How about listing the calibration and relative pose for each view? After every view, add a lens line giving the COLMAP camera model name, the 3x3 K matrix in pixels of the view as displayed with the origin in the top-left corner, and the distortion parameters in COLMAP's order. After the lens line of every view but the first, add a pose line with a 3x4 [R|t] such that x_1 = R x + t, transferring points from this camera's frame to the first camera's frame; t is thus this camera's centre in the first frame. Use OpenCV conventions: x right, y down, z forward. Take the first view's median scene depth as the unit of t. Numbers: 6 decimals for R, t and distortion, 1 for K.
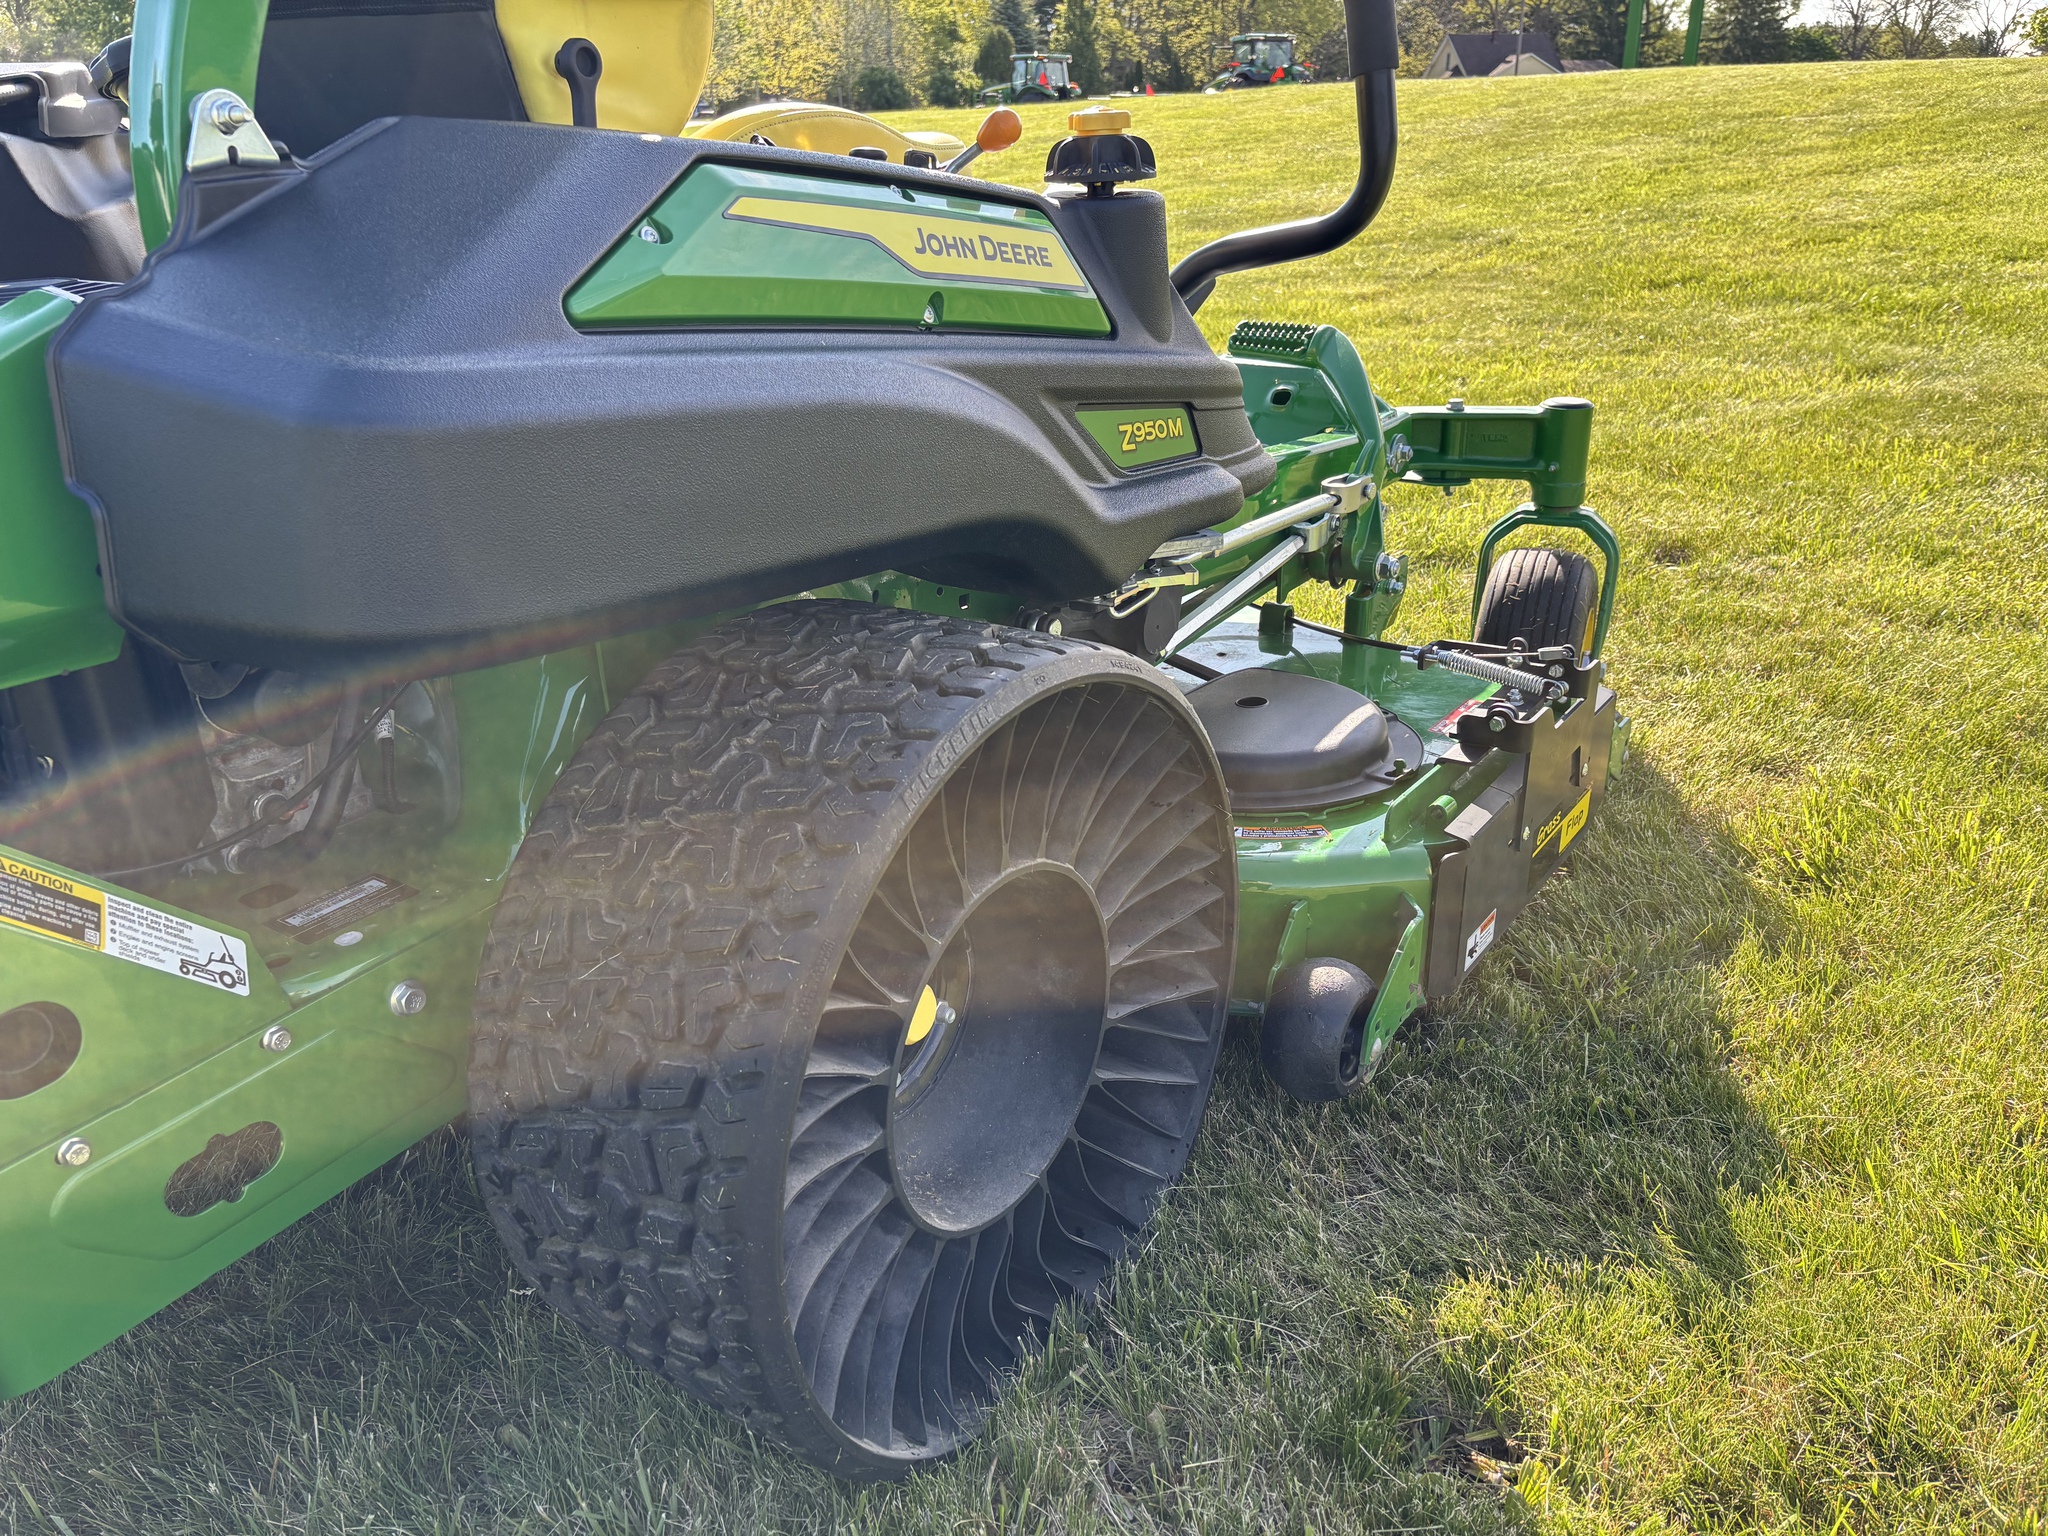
lens RADIAL K [[1506.4, 0, 996.2], [0, 1506.4, 785.8], [0, 0, 1]] dist [0.033414, -0.037431]
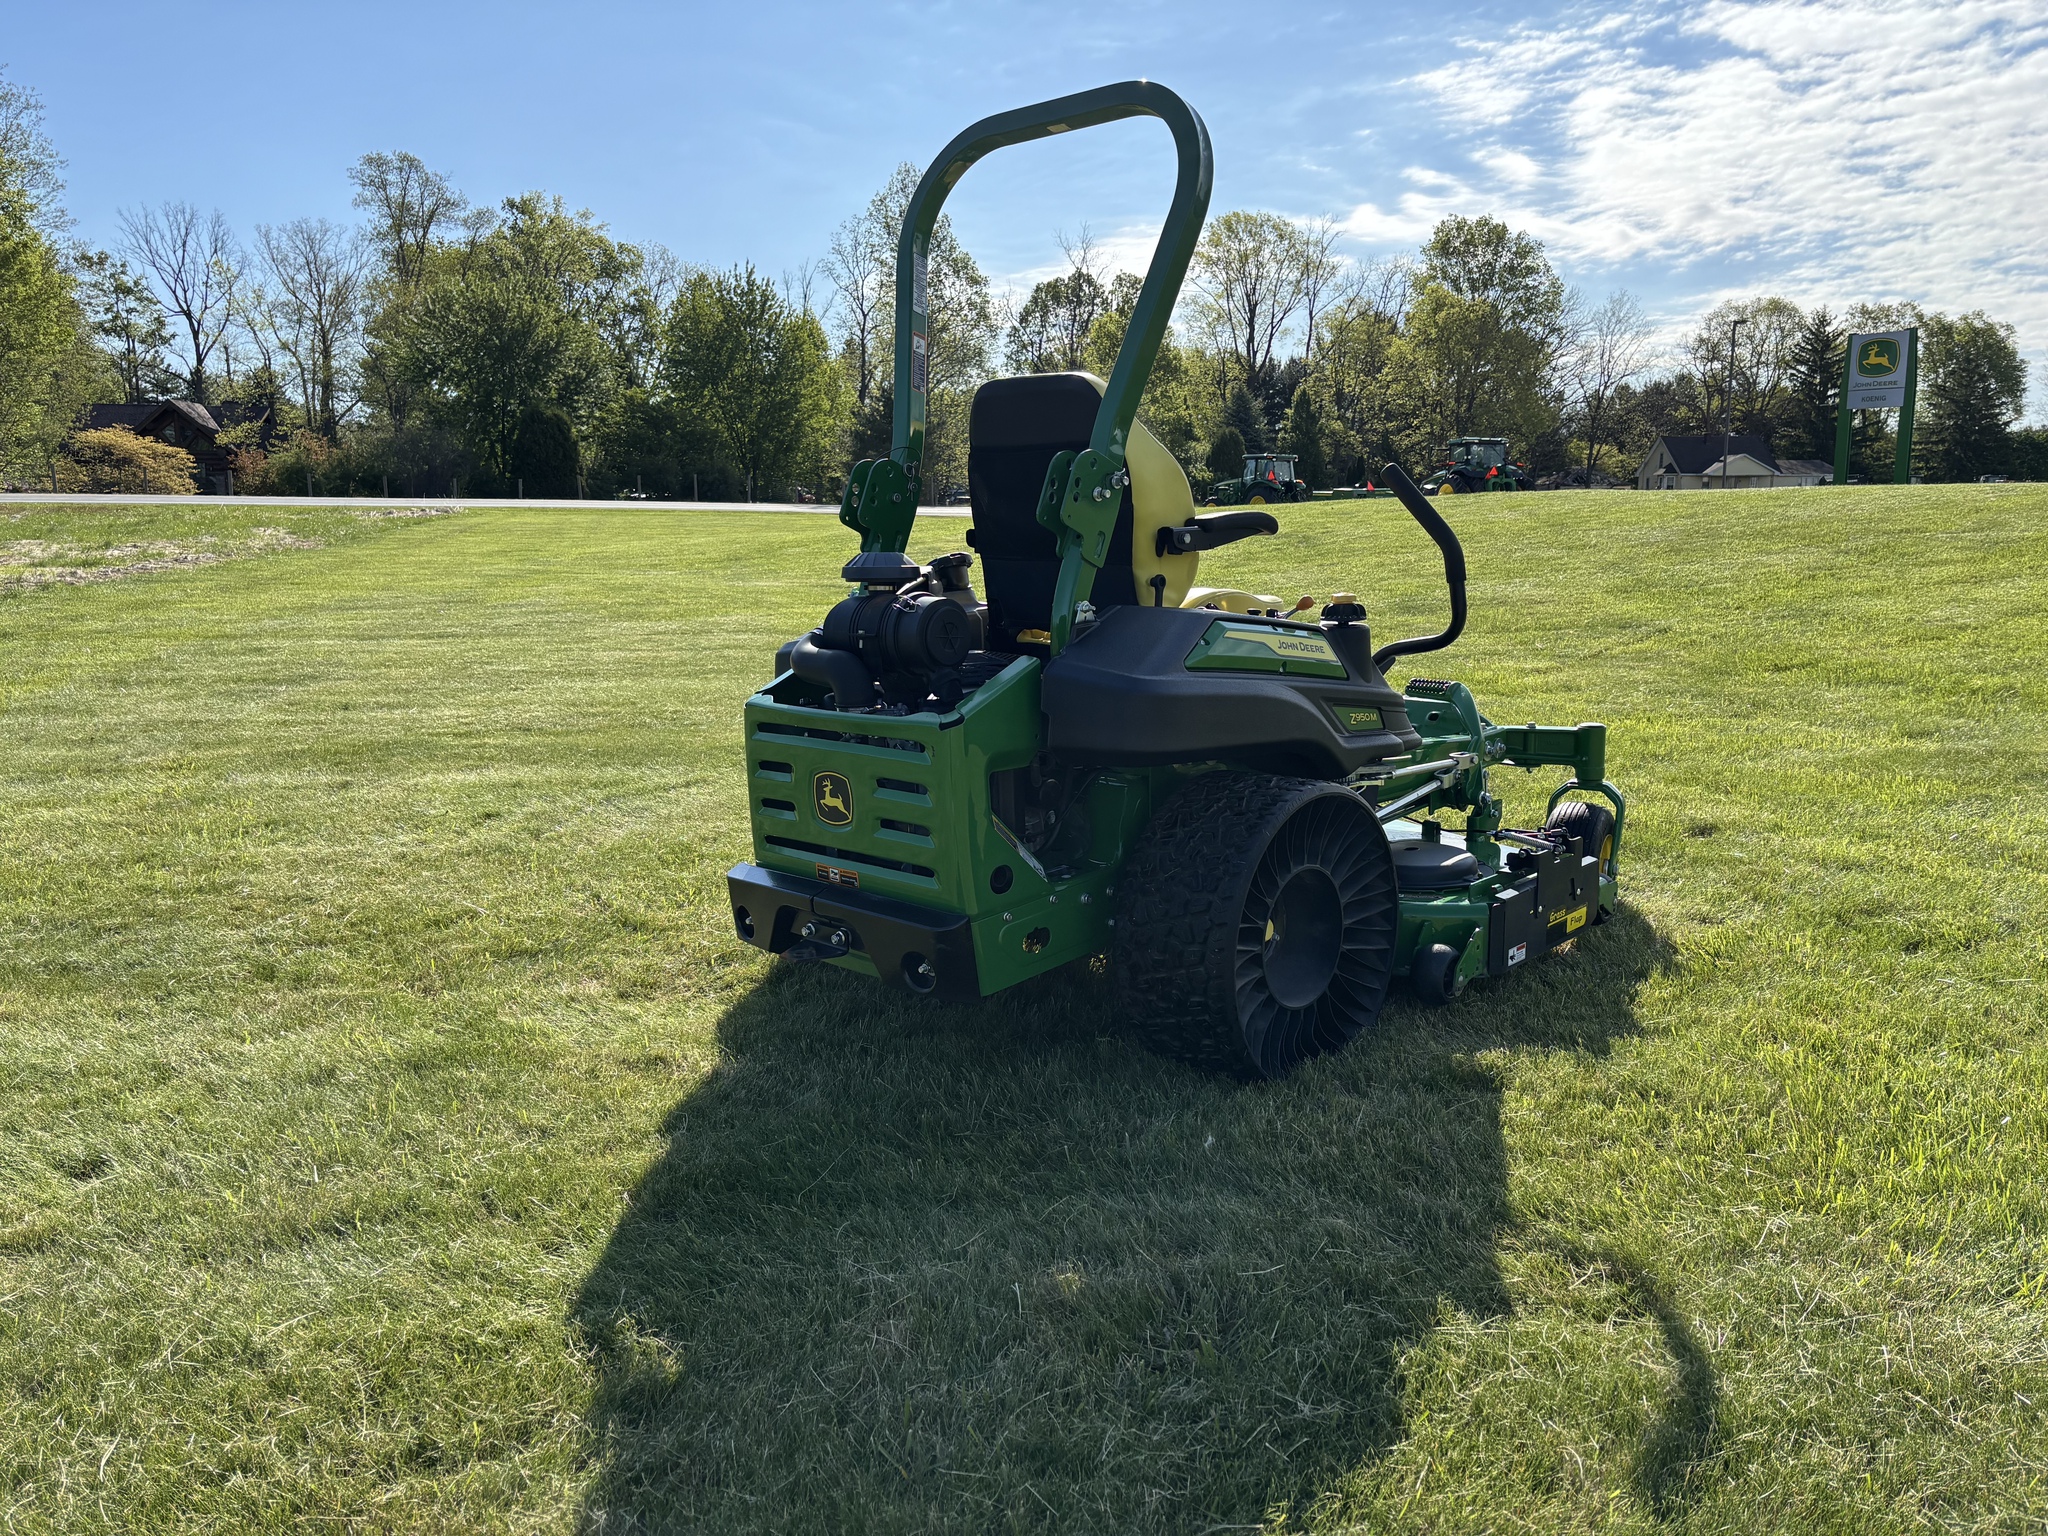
lens RADIAL K [[1506.4, 0, 1033.2], [0, 1506.4, 768.9], [0, 0, 1]] dist [0.033414, -0.037431]
pose [[0.992224, 0.035673, -0.119242, -0.027081], [-0.063011, 0.970173, -0.234082, 0.091883], [0.107334, 0.239775, 0.964877, -0.283791]]
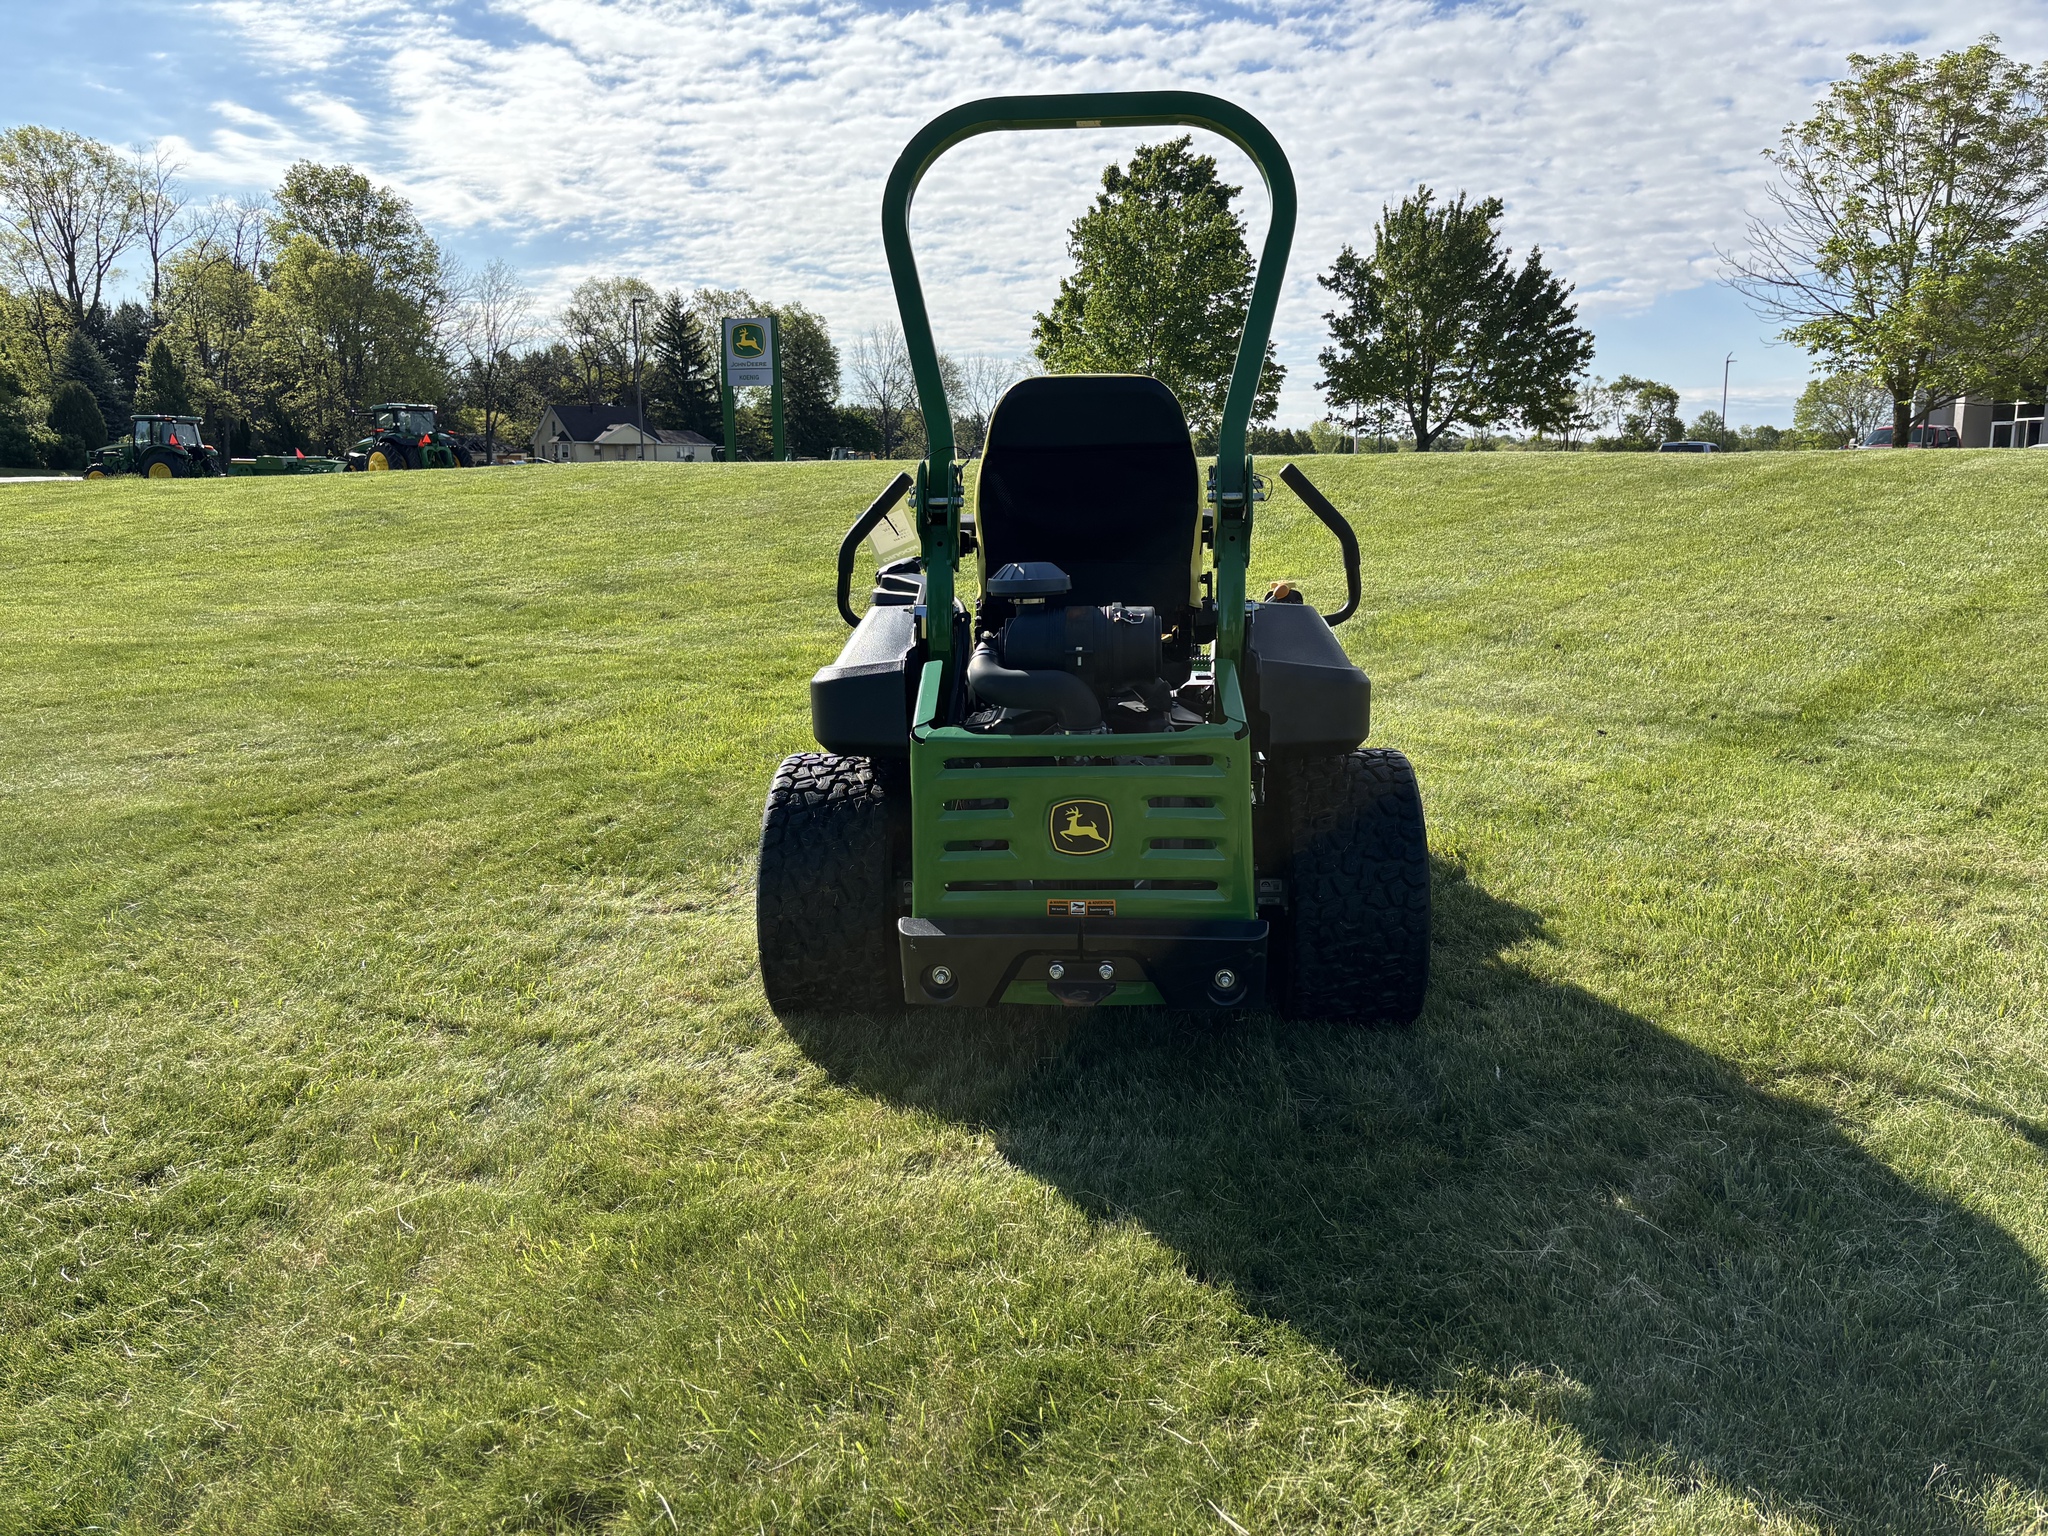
lens RADIAL K [[1506.4, 0, 1020.2], [0, 1506.4, 766.6], [0, 0, 1]] dist [0.033414, -0.037431]
pose [[0.849211, -0.092226, 0.519937, -0.364819], [0.206074, 0.964438, -0.165508, 0.049662], [-0.486183, 0.247697, 0.838017, -0.204411]]
